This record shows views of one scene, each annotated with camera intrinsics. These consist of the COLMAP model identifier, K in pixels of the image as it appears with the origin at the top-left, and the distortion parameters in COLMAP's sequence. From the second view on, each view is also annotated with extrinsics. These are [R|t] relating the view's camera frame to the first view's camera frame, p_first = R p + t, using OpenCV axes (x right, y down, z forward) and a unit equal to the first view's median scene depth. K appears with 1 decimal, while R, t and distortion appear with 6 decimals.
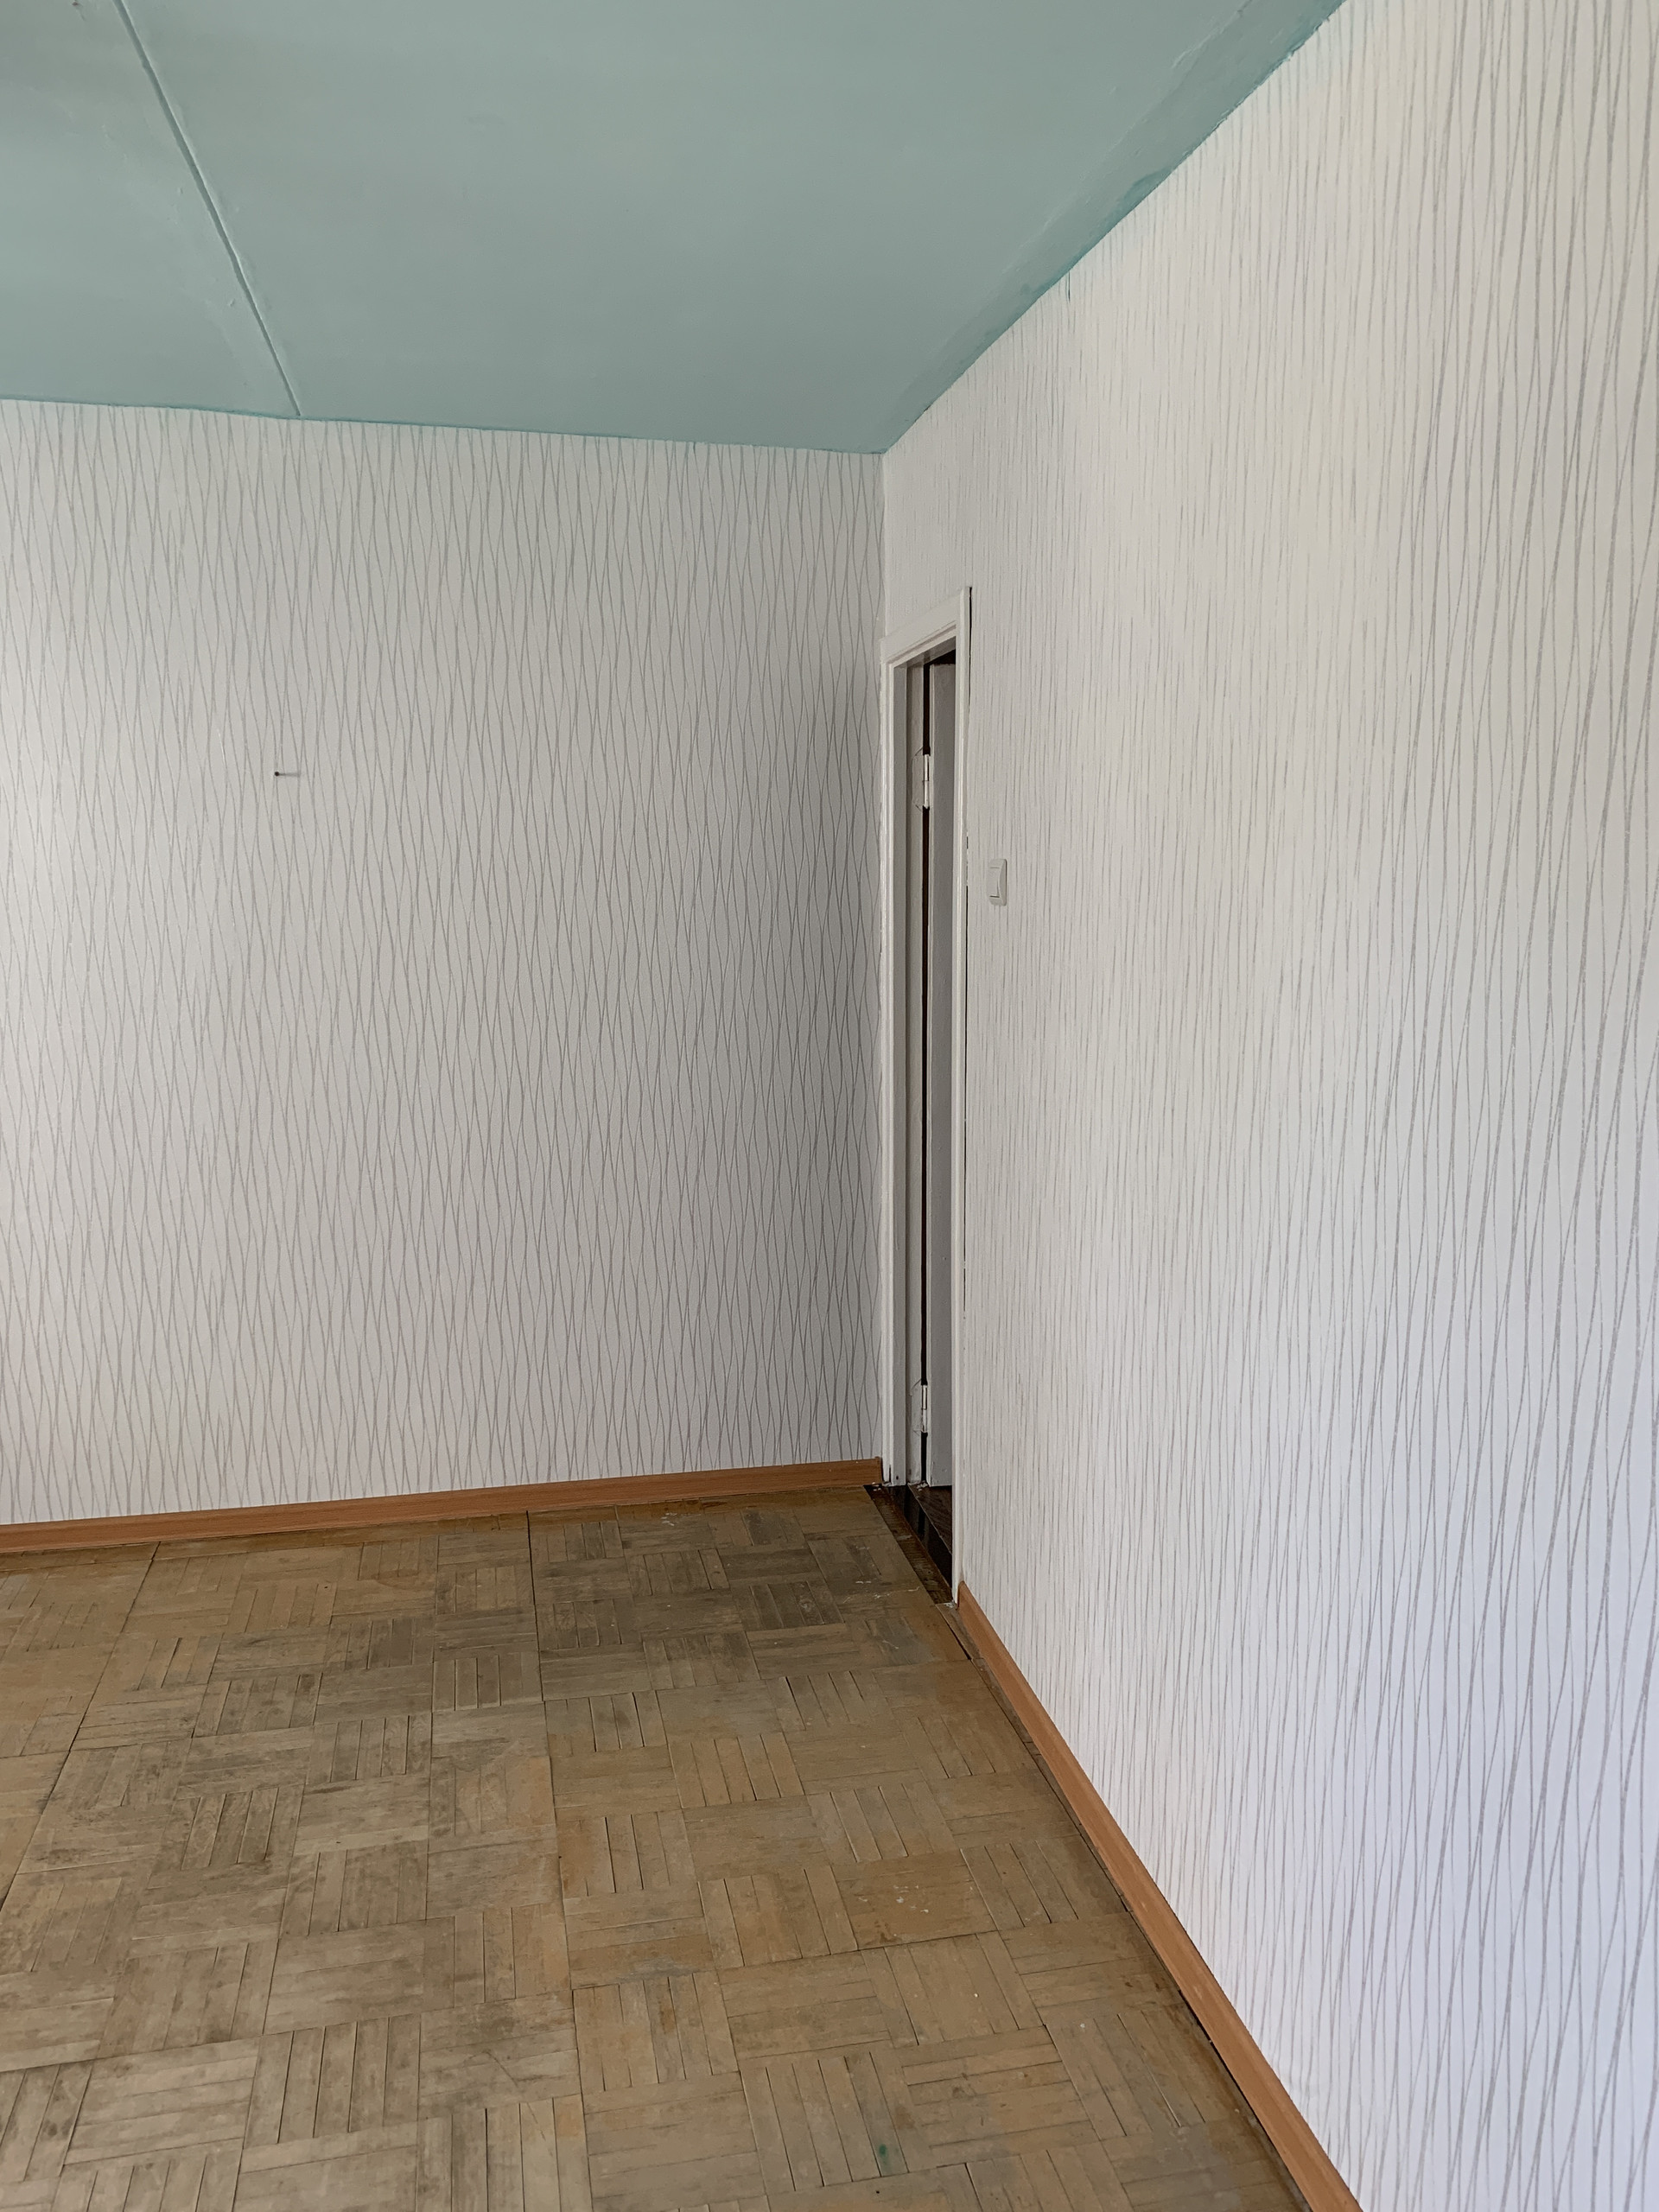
lens RADIAL K [[1667.6, 0, 828.2], [0, 1667.6, 1103.1], [0, 0, 1]] dist [0.031149, -0.025936]
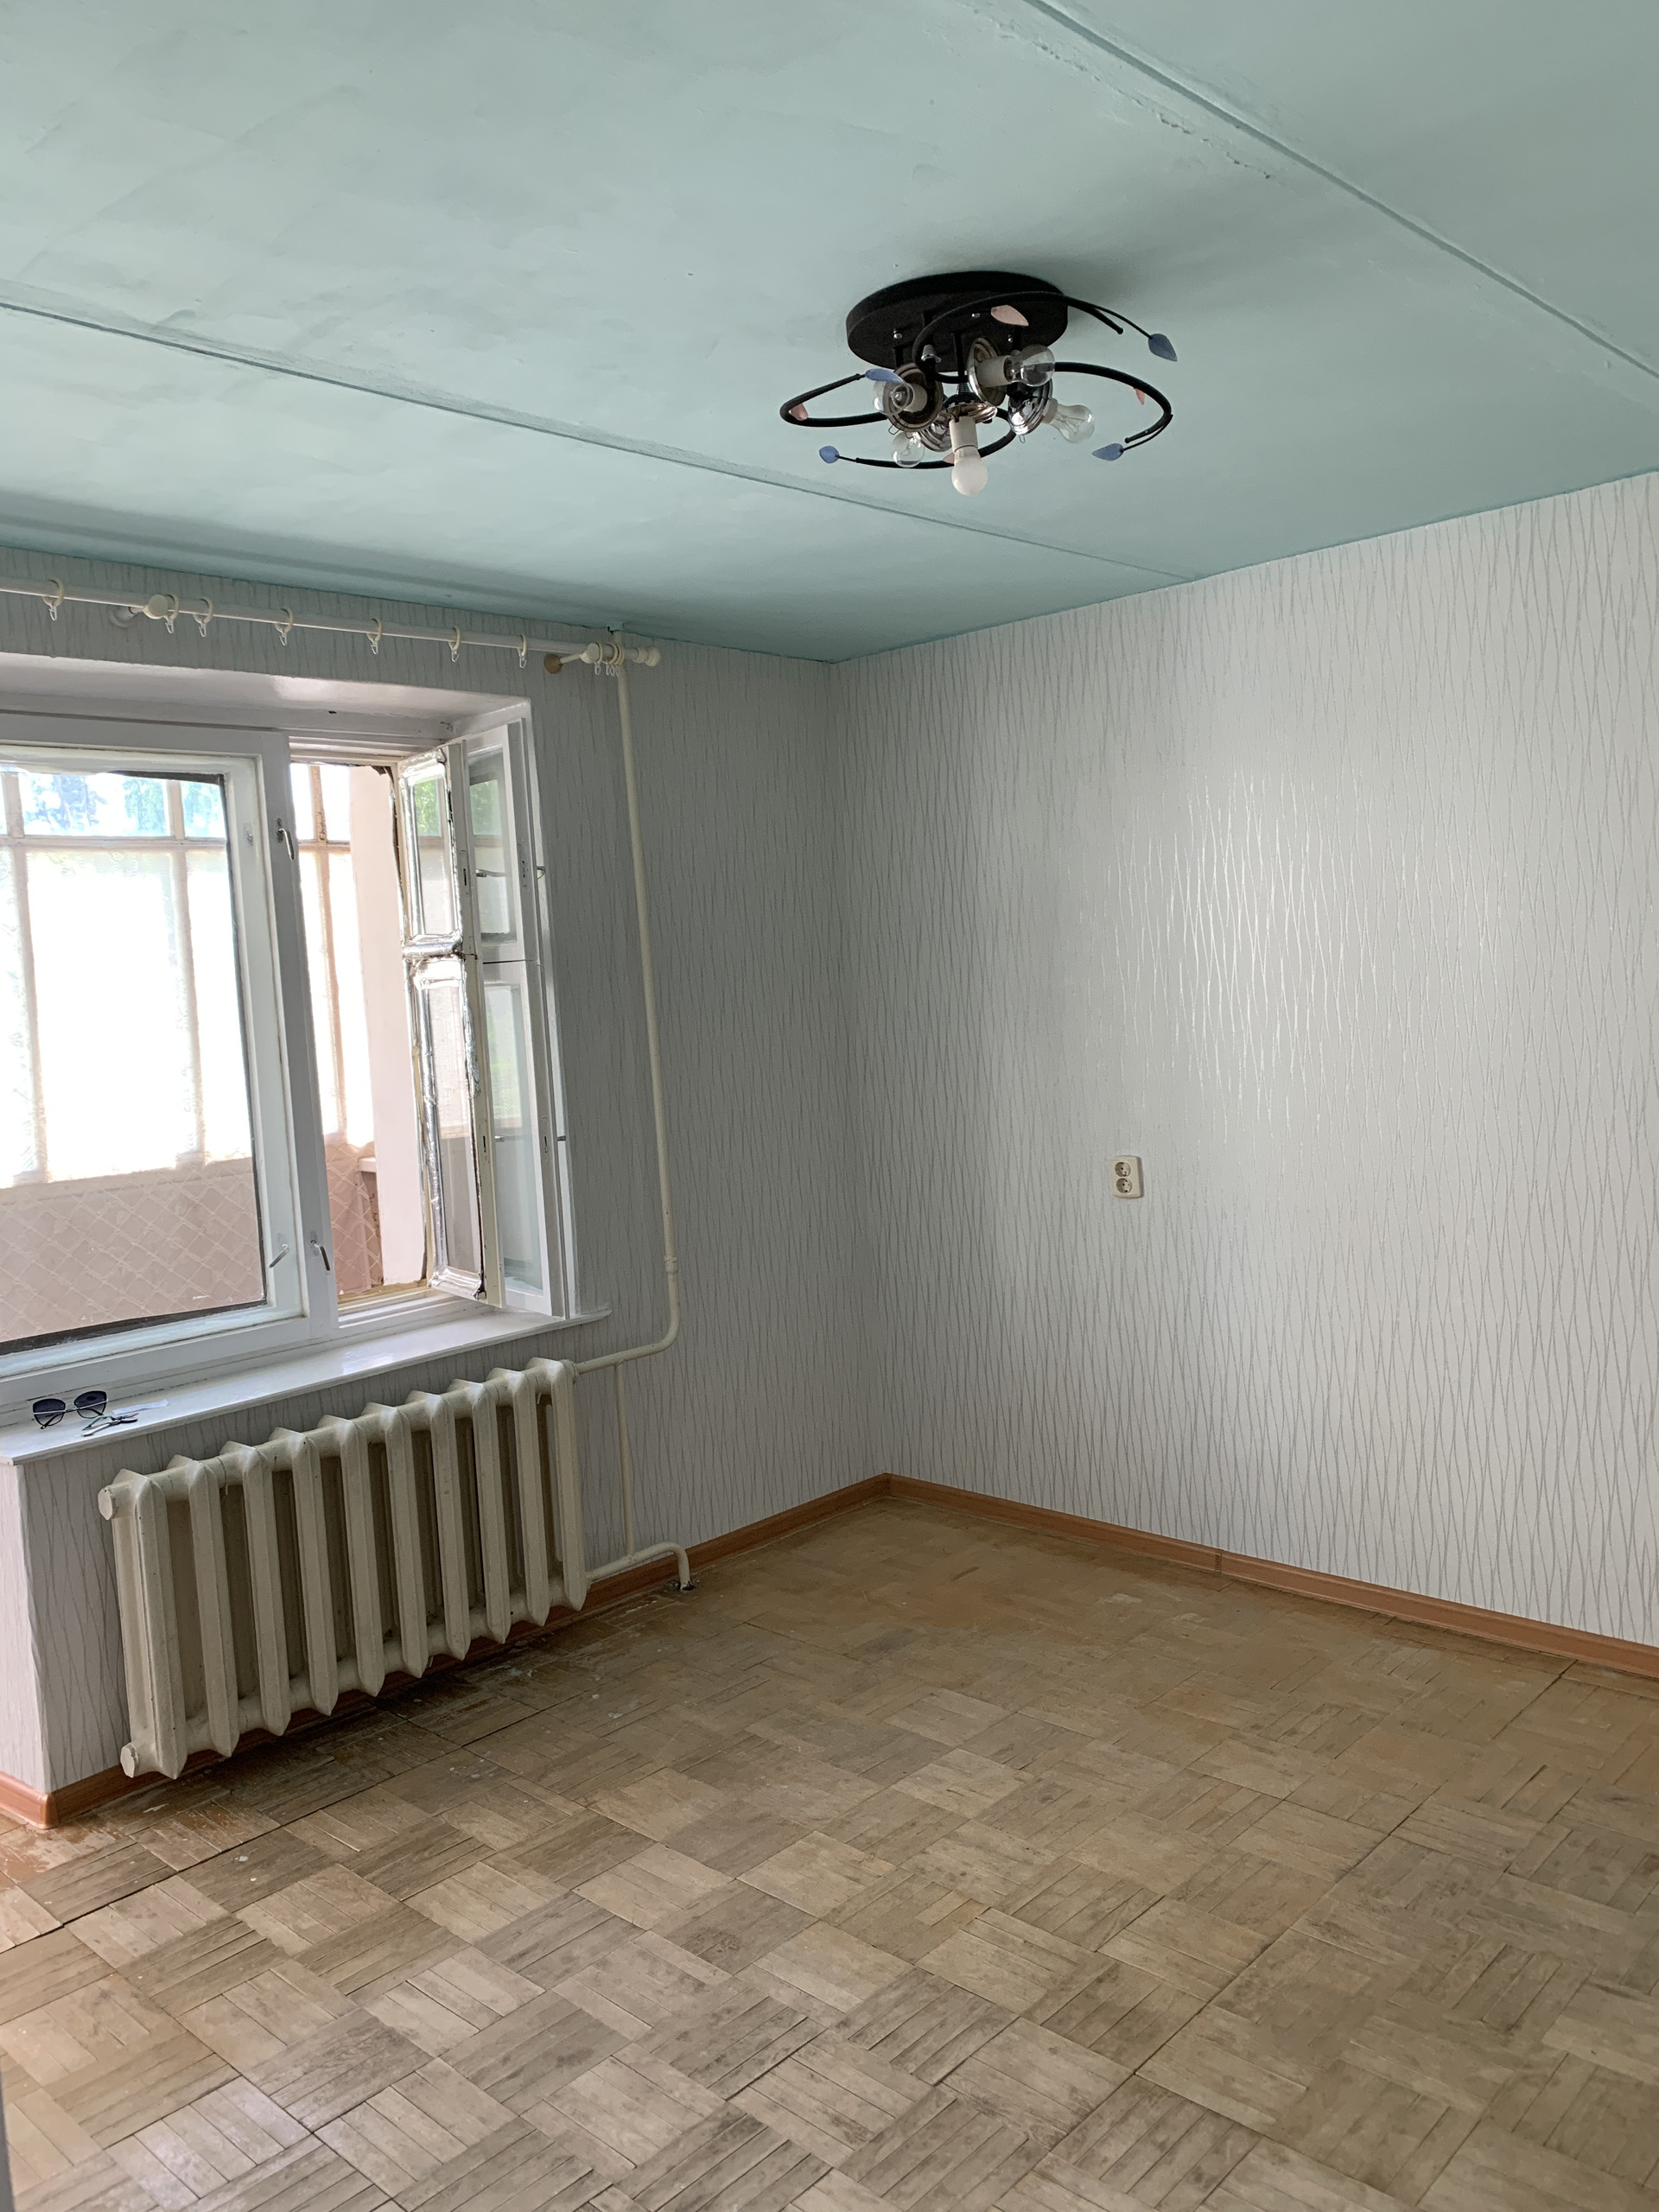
lens RADIAL K [[1667.6, 0, 827.8], [0, 1667.6, 1104.8], [0, 0, 1]] dist [0.031149, -0.025936]
pose [[0.576844, 0.028531, -0.816356, 0.166757], [-0.062655, 0.997991, -0.009394, -0.022853], [0.814448, 0.056567, 0.577473, 0.114288]]
